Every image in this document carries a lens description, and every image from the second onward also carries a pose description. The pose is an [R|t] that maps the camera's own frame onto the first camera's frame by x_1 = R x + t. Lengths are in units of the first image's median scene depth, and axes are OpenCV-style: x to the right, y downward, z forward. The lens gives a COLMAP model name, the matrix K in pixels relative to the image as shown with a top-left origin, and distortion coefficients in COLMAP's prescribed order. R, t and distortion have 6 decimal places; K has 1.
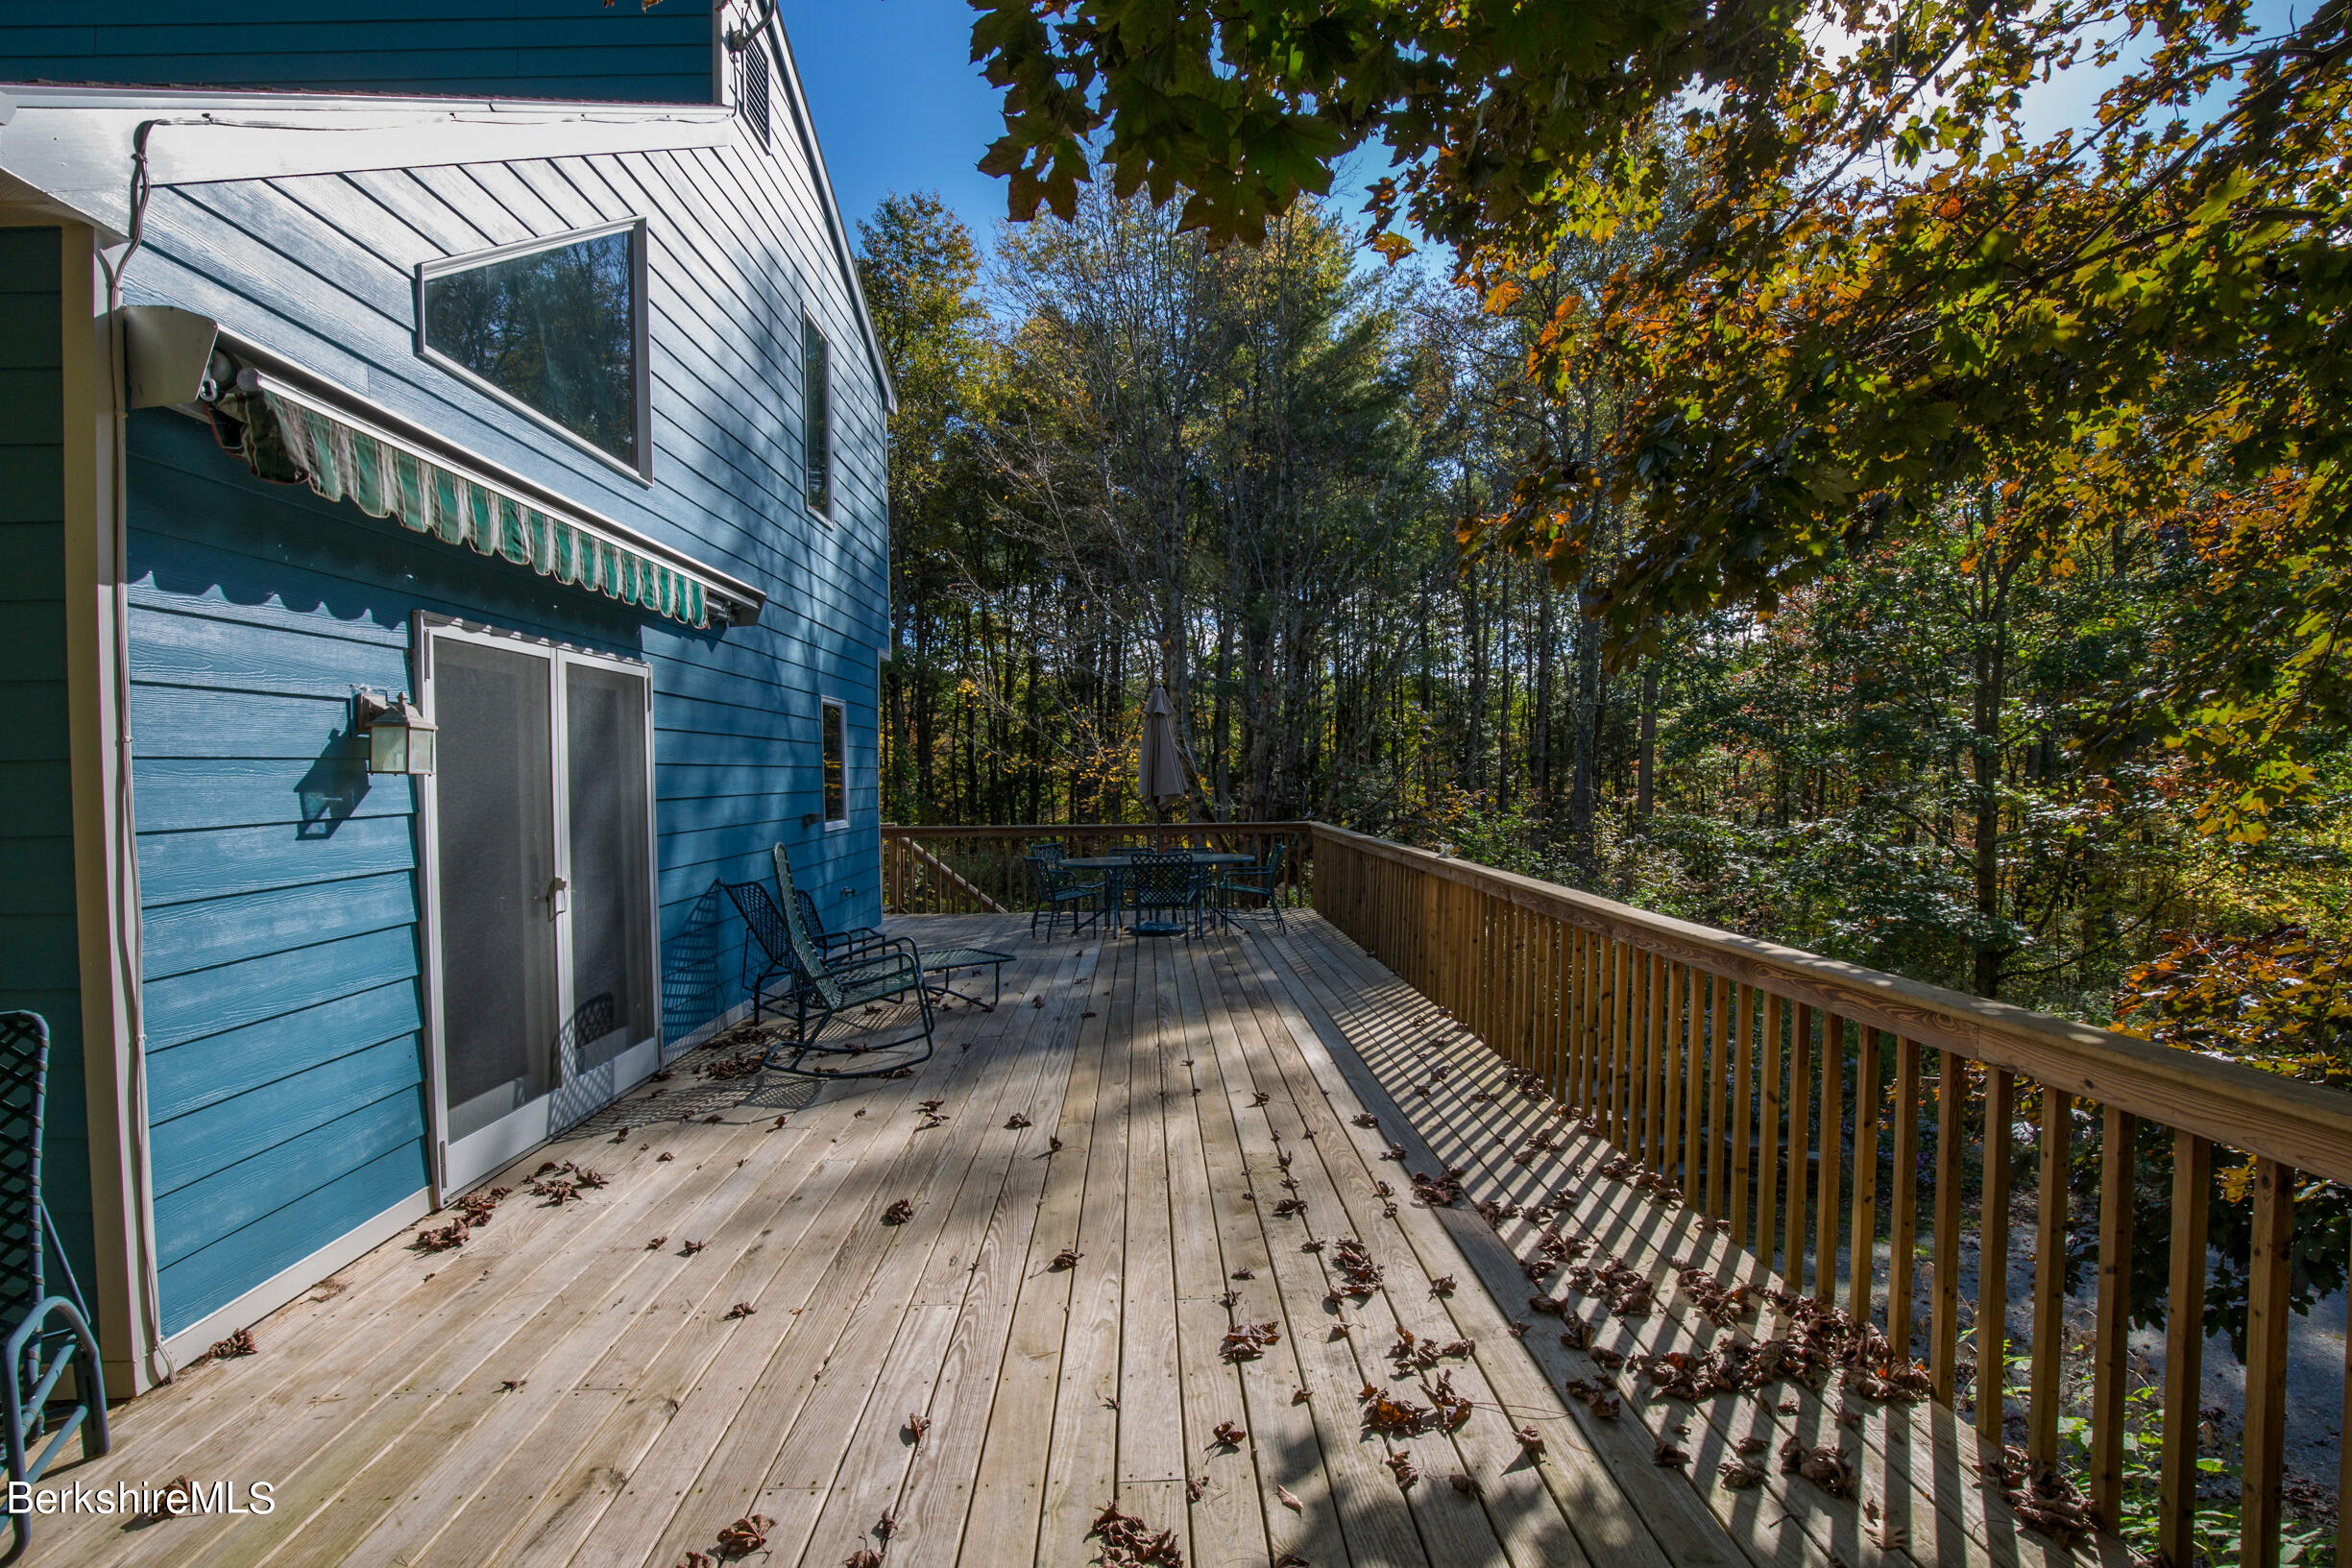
lens RADIAL K [[1125.1, 0, 1177.1], [0, 1125.1, 790.4], [0, 0, 1]] dist [-0.047740, 0.009515]
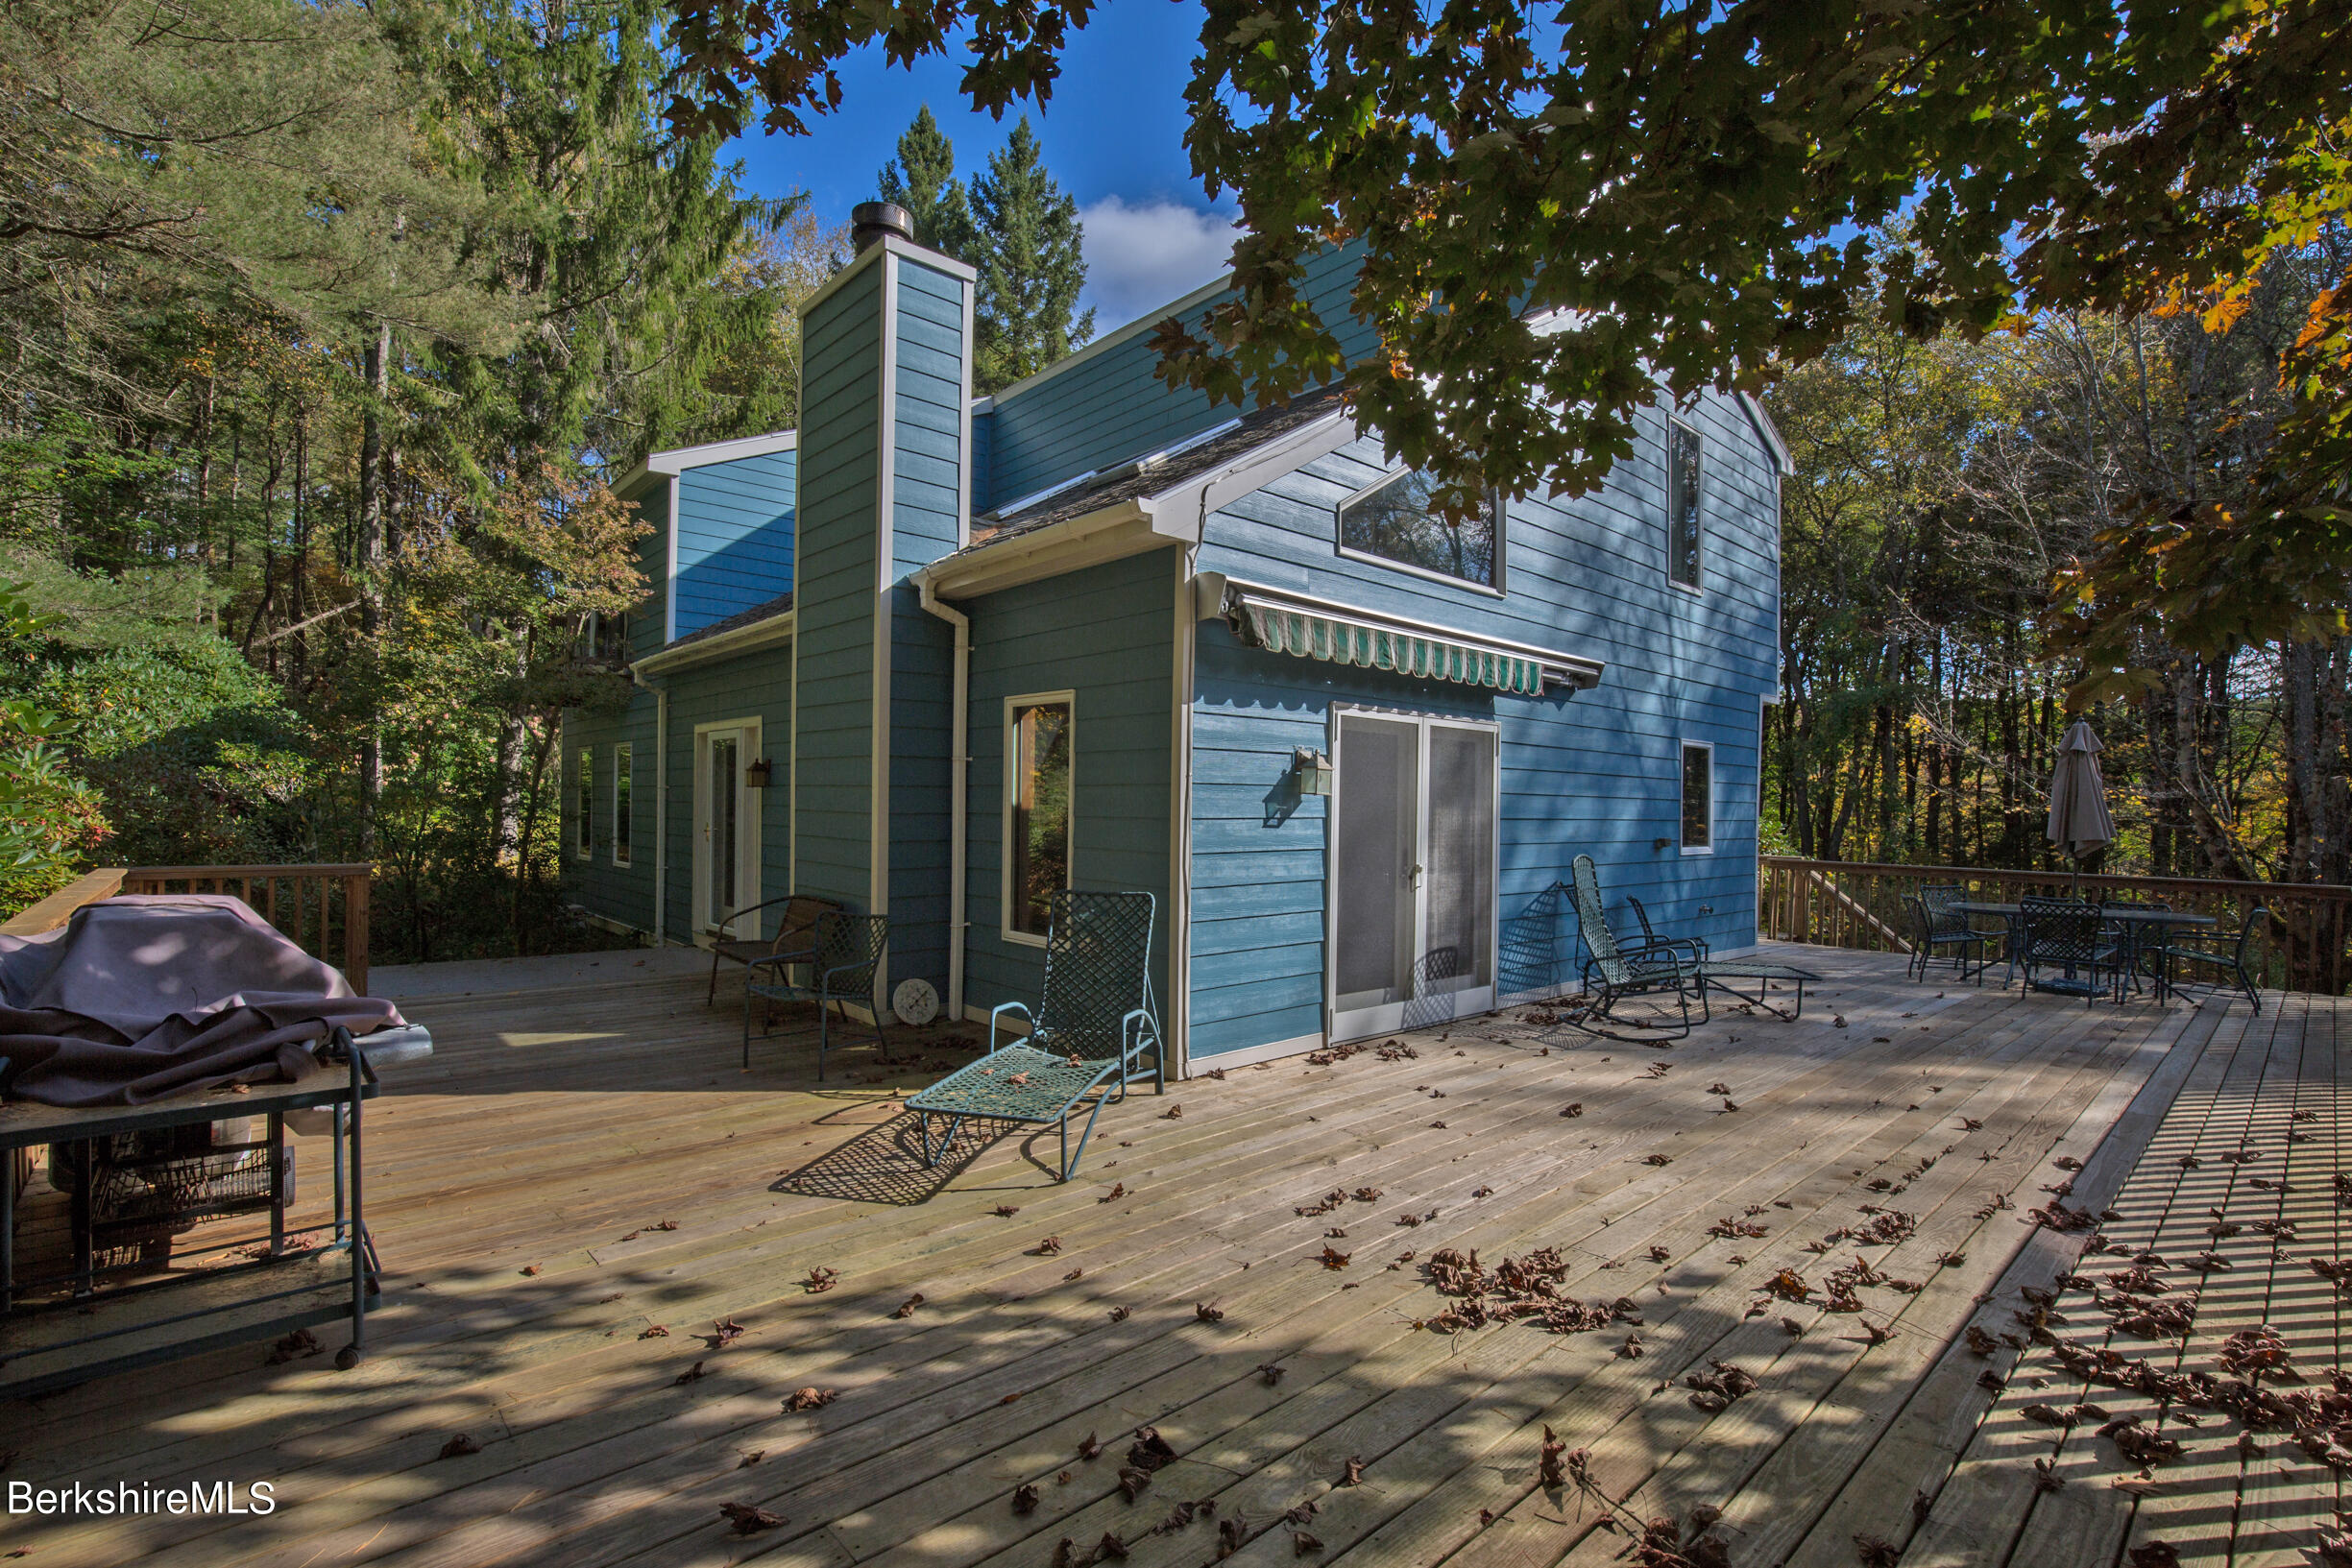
lens RADIAL K [[1063.7, 0, 1176.0], [0, 1063.7, 784.0], [0, 0, 1]] dist [-0.043901, -0.000159]
pose [[0.639317, 0.013132, -0.768831, 0.449907], [-0.040500, 0.999041, -0.016614, 0.005250], [0.767876, 0.041759, 0.639236, -0.263217]]
